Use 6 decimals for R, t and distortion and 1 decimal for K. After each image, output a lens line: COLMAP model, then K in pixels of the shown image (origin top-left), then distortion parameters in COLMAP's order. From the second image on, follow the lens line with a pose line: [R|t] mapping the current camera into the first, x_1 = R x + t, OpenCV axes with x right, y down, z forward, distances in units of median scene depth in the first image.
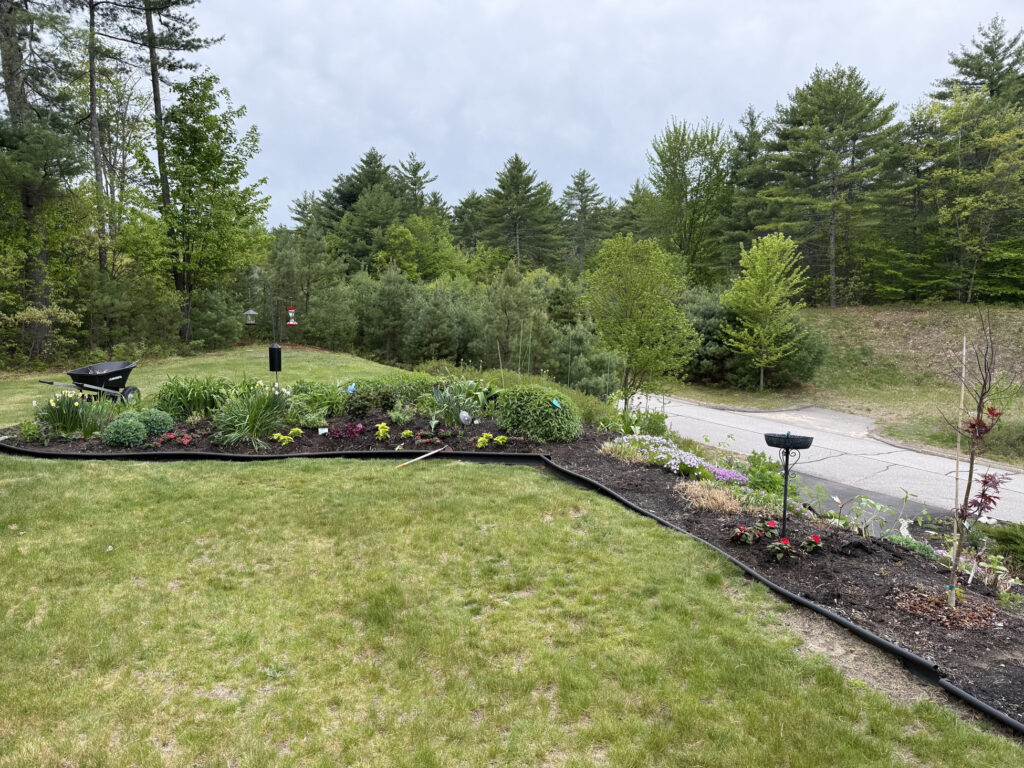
lens RADIAL K [[726.4, 0, 512.0], [0, 726.4, 384.0], [0, 0, 1]] dist [0.044961, -0.065748]
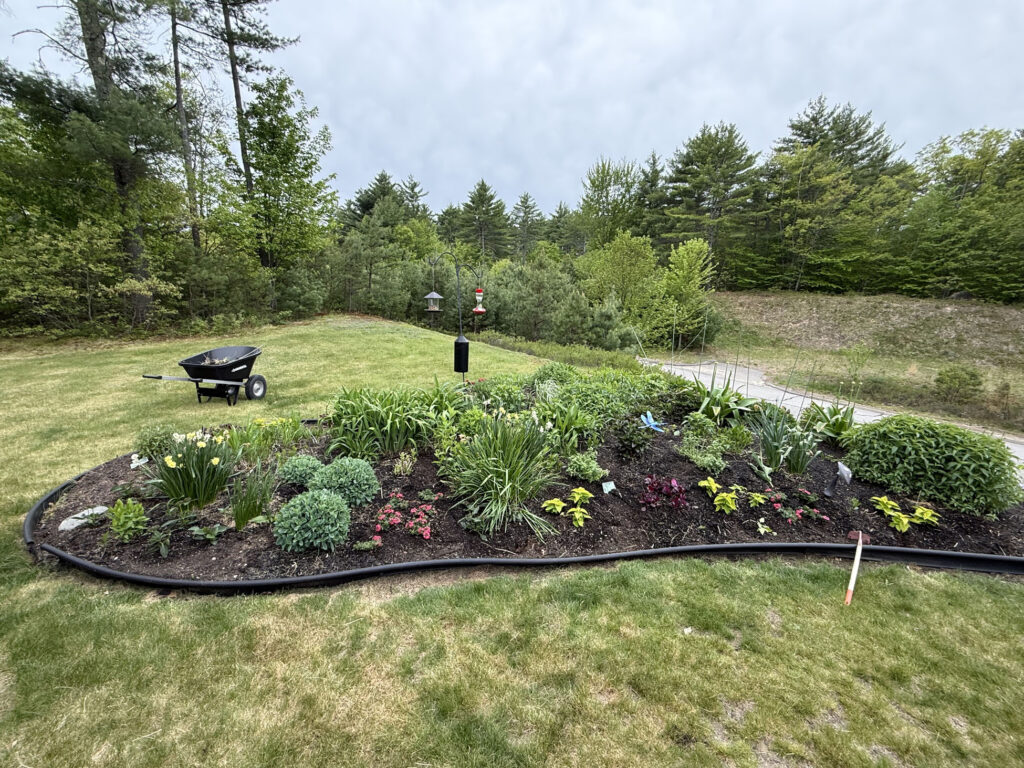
lens RADIAL K [[454.8, 0, 512.0], [0, 454.8, 384.0], [0, 0, 1]] dist [0.001196, -0.007298]
pose [[0.994514, 0.002505, 0.104577, -0.122969], [-0.013773, 0.994146, 0.107164, -0.022335], [-0.103697, -0.108017, 0.988726, 0.193334]]
